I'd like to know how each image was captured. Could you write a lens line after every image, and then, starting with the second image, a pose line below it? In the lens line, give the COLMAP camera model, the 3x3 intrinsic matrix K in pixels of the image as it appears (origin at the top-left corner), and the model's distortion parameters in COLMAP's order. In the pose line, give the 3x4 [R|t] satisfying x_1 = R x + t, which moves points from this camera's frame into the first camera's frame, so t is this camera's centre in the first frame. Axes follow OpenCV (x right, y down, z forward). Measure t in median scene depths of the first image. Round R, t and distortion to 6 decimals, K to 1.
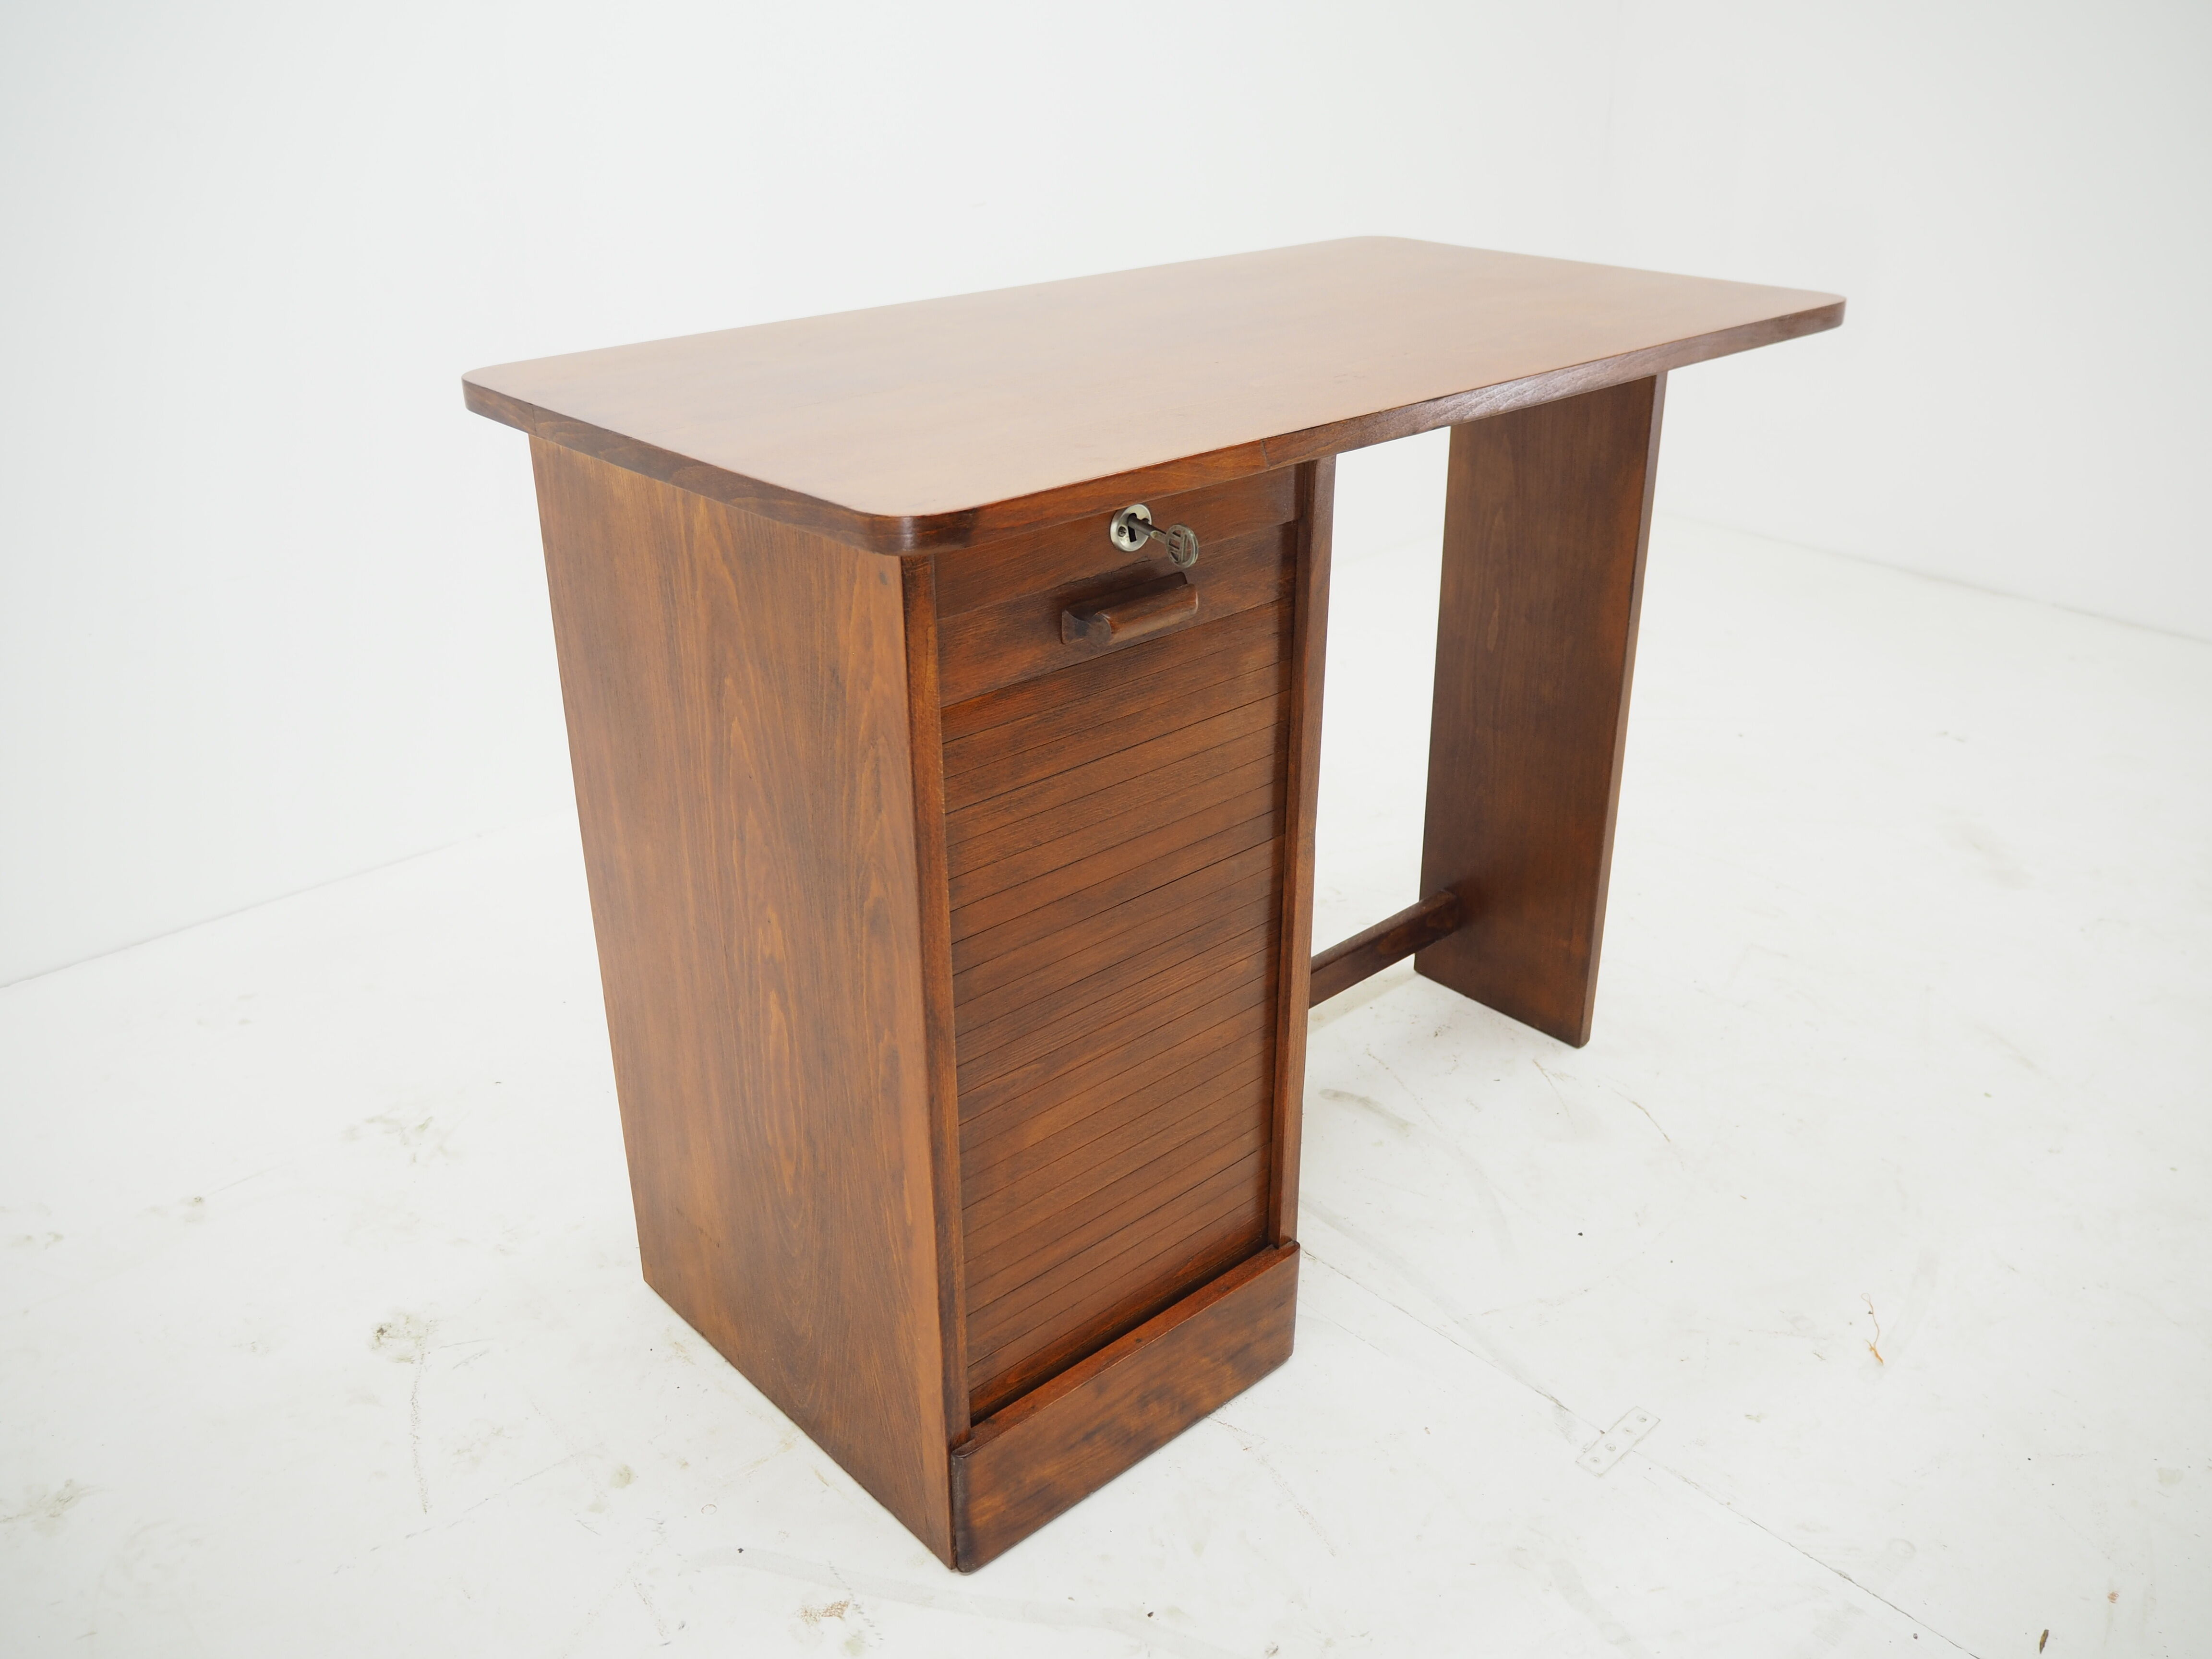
lens RADIAL K [[1860.5, 0, 1110.1], [0, 1860.5, 827.1], [0, 0, 1]] dist [-0.049694, 0.025015]
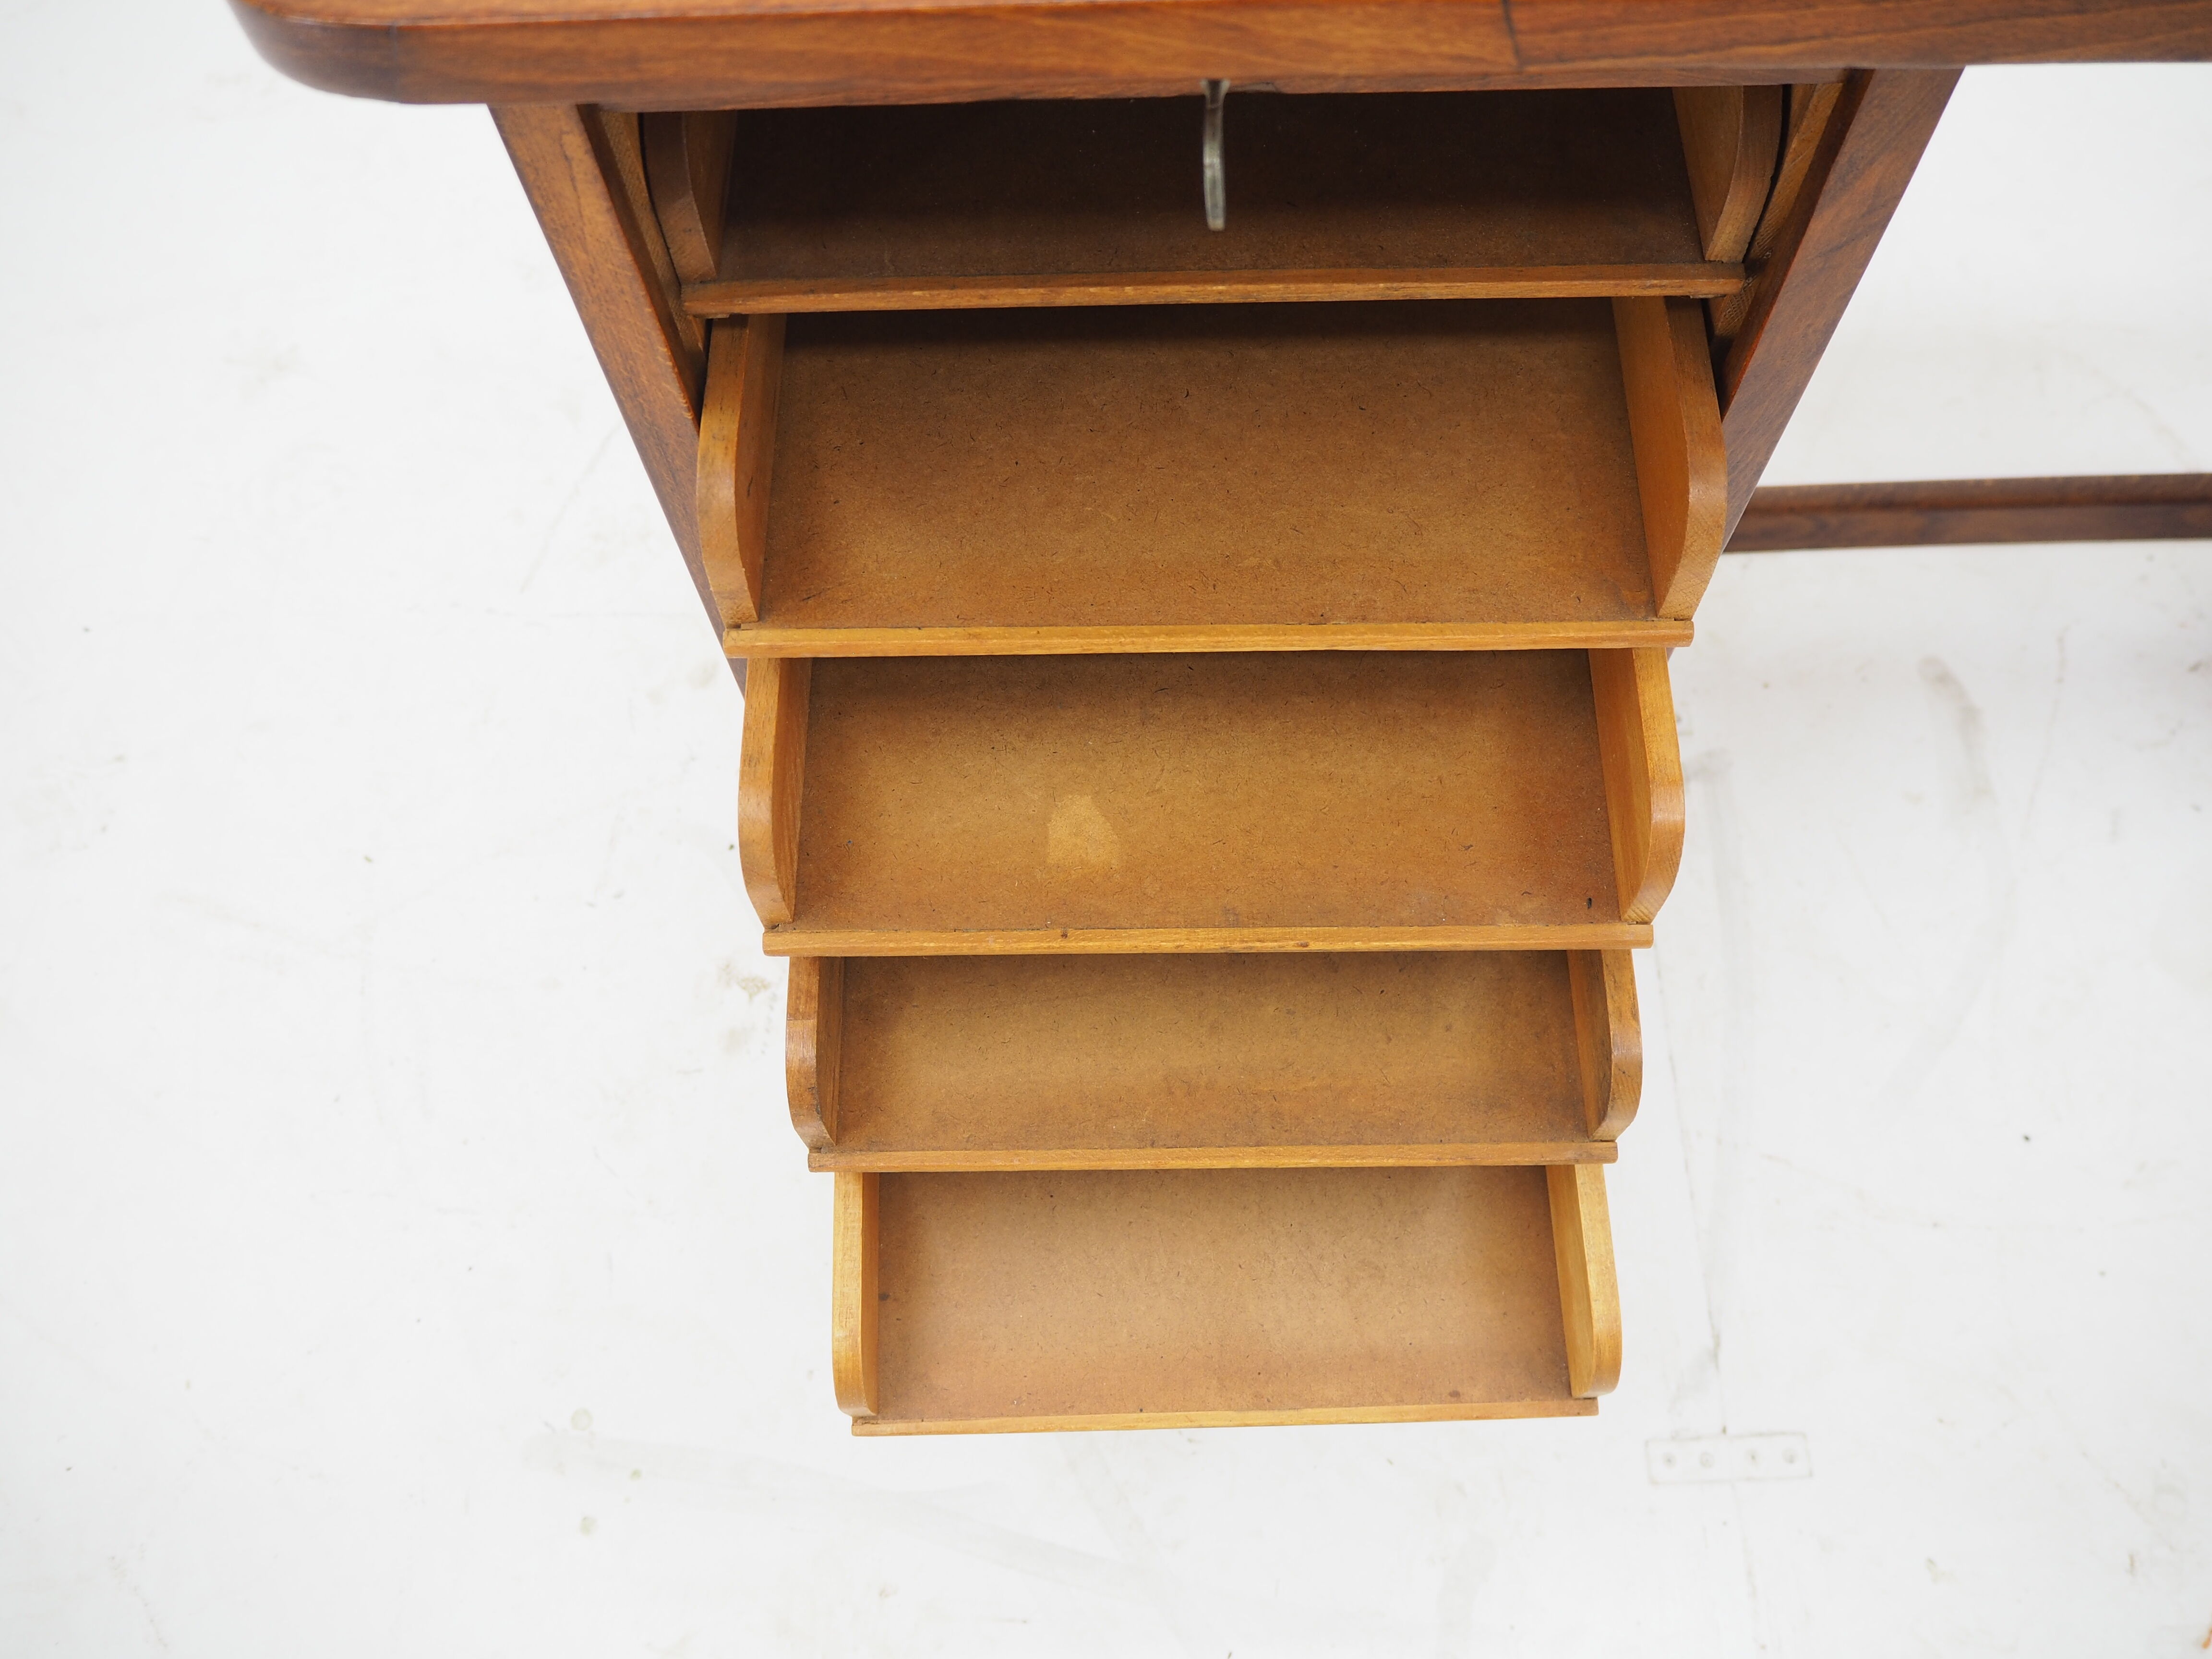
lens RADIAL K [[1860.5, 0, 1116.5], [0, 1860.5, 819.6], [0, 0, 1]] dist [-0.049694, 0.025015]
pose [[0.740774, 0.609544, -0.282328, 0.219471], [-0.272346, 0.656710, 0.703249, -0.211851], [0.614069, -0.444058, 0.652481, 0.684261]]
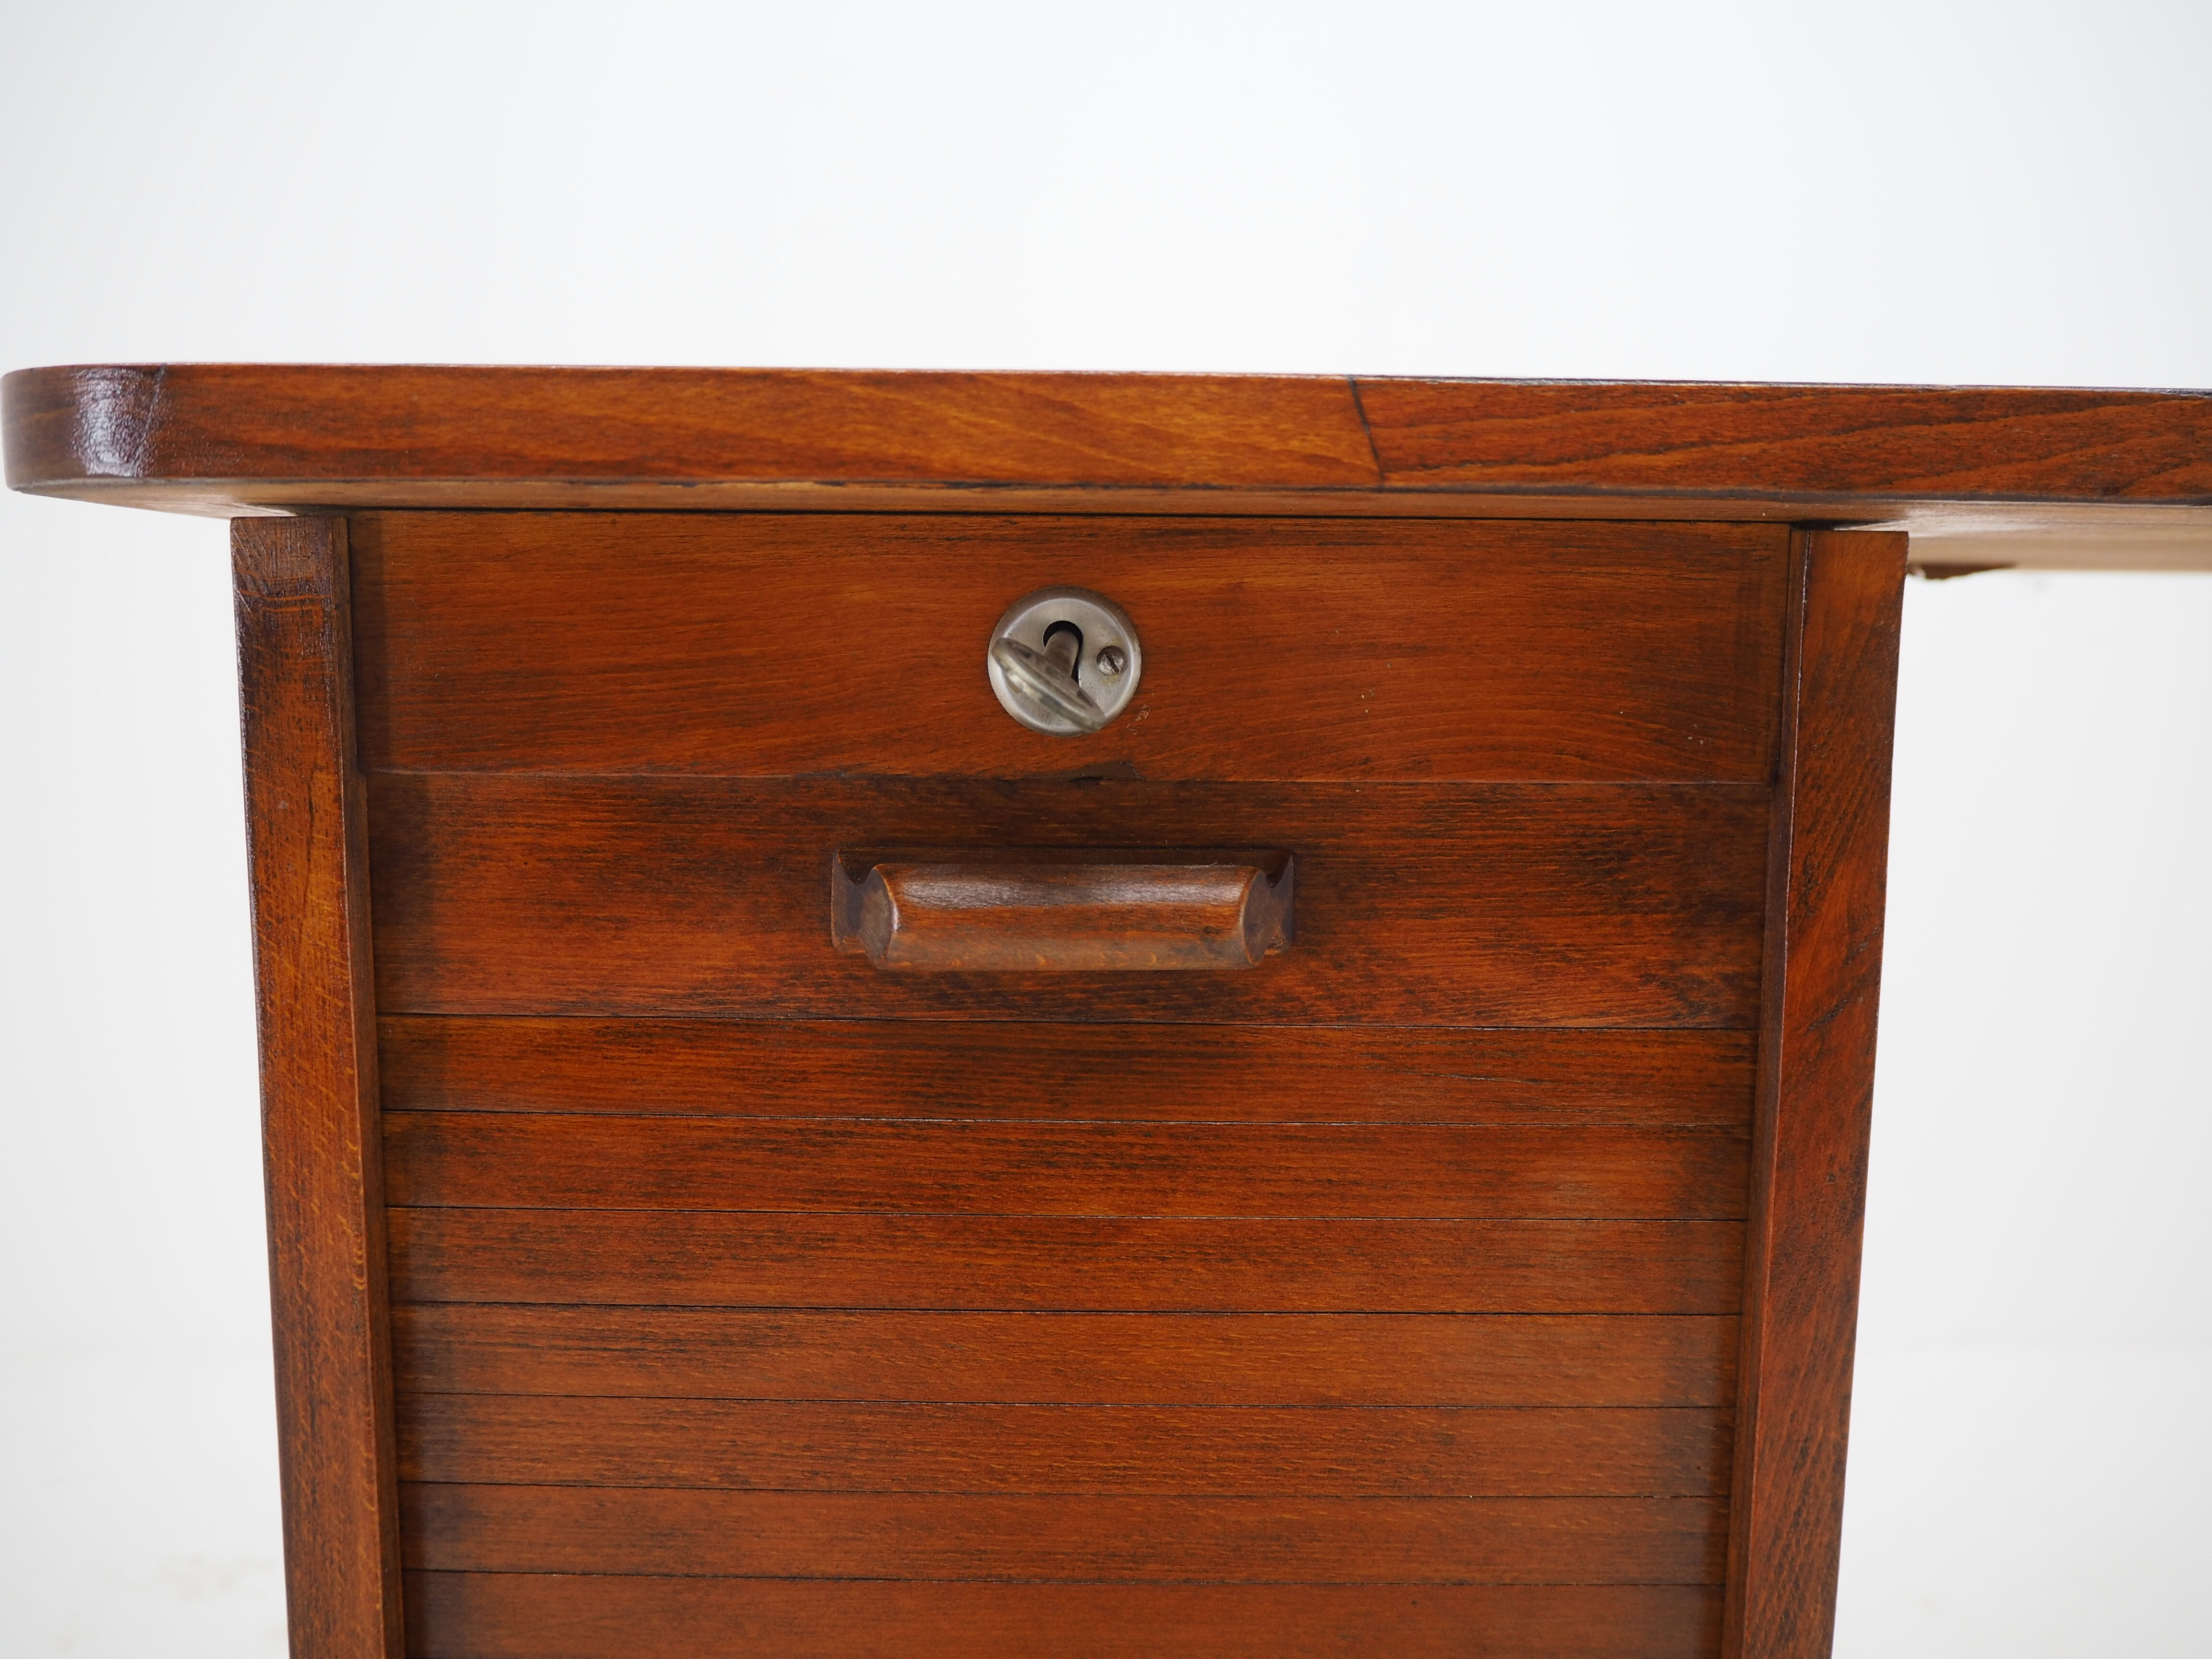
lens RADIAL K [[1860.5, 0, 1104.5], [0, 1860.5, 825.9], [0, 0, 1]] dist [-0.049694, 0.025015]
pose [[0.741261, 0.096739, -0.664210, 0.249866], [-0.302376, 0.931589, -0.201771, -0.061700], [0.599251, 0.350406, 0.719801, 0.740973]]
